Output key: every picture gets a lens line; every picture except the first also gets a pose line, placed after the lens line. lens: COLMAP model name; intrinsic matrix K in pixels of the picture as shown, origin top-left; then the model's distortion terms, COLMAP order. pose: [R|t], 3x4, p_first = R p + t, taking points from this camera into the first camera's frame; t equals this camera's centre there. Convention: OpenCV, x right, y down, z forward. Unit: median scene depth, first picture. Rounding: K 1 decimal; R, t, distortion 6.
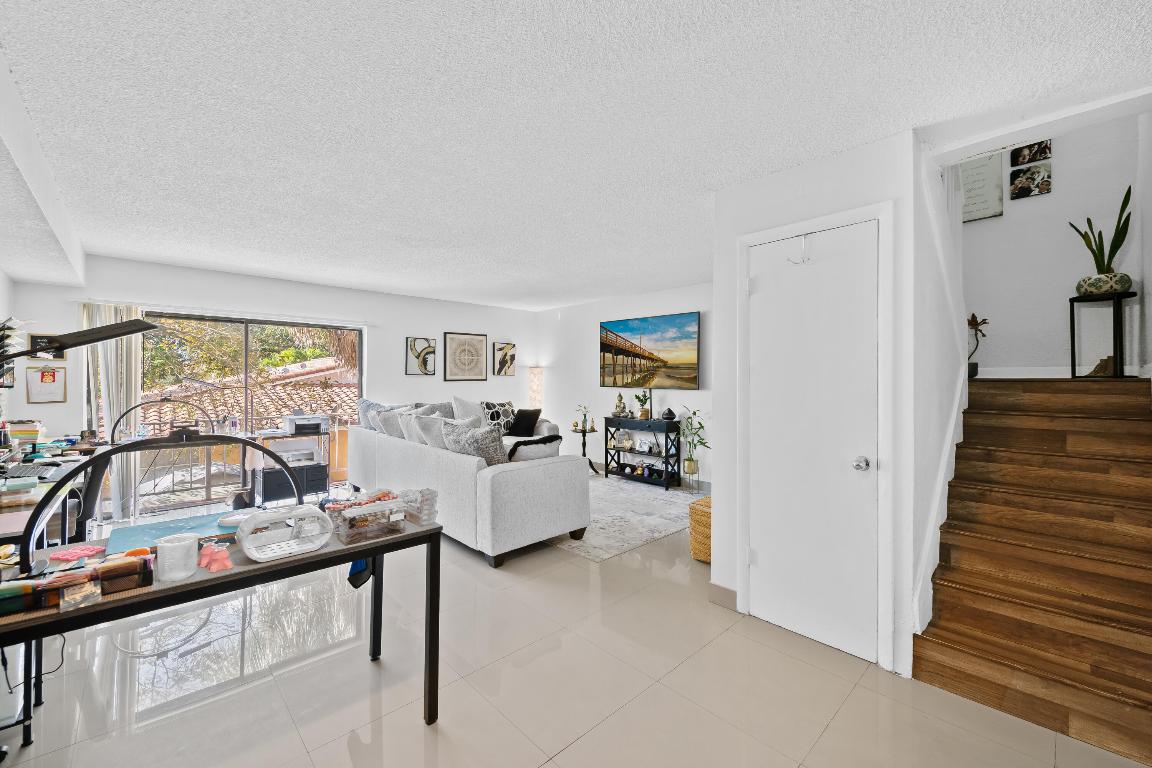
lens RADIAL K [[458.9, 0, 576.5], [0, 458.9, 378.8], [0, 0, 1]] dist [0.001694, -0.000189]
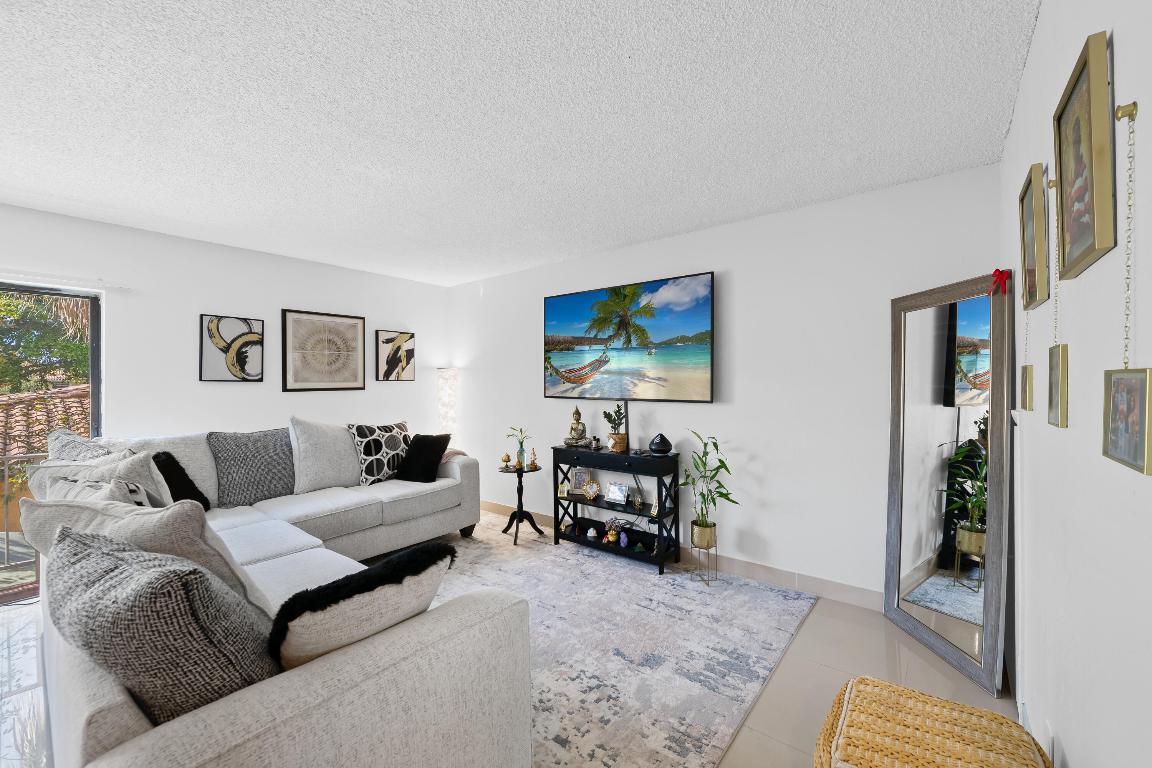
lens RADIAL K [[458.9, 0, 579.5], [0, 458.9, 384.1], [0, 0, 1]] dist [0.001694, -0.000189]
pose [[0.989894, -0.007564, 0.141605, 0.009345], [0.007497, 0.999971, 0.001010, -0.001970], [-0.141608, 0.000062, 0.989923, 0.372930]]
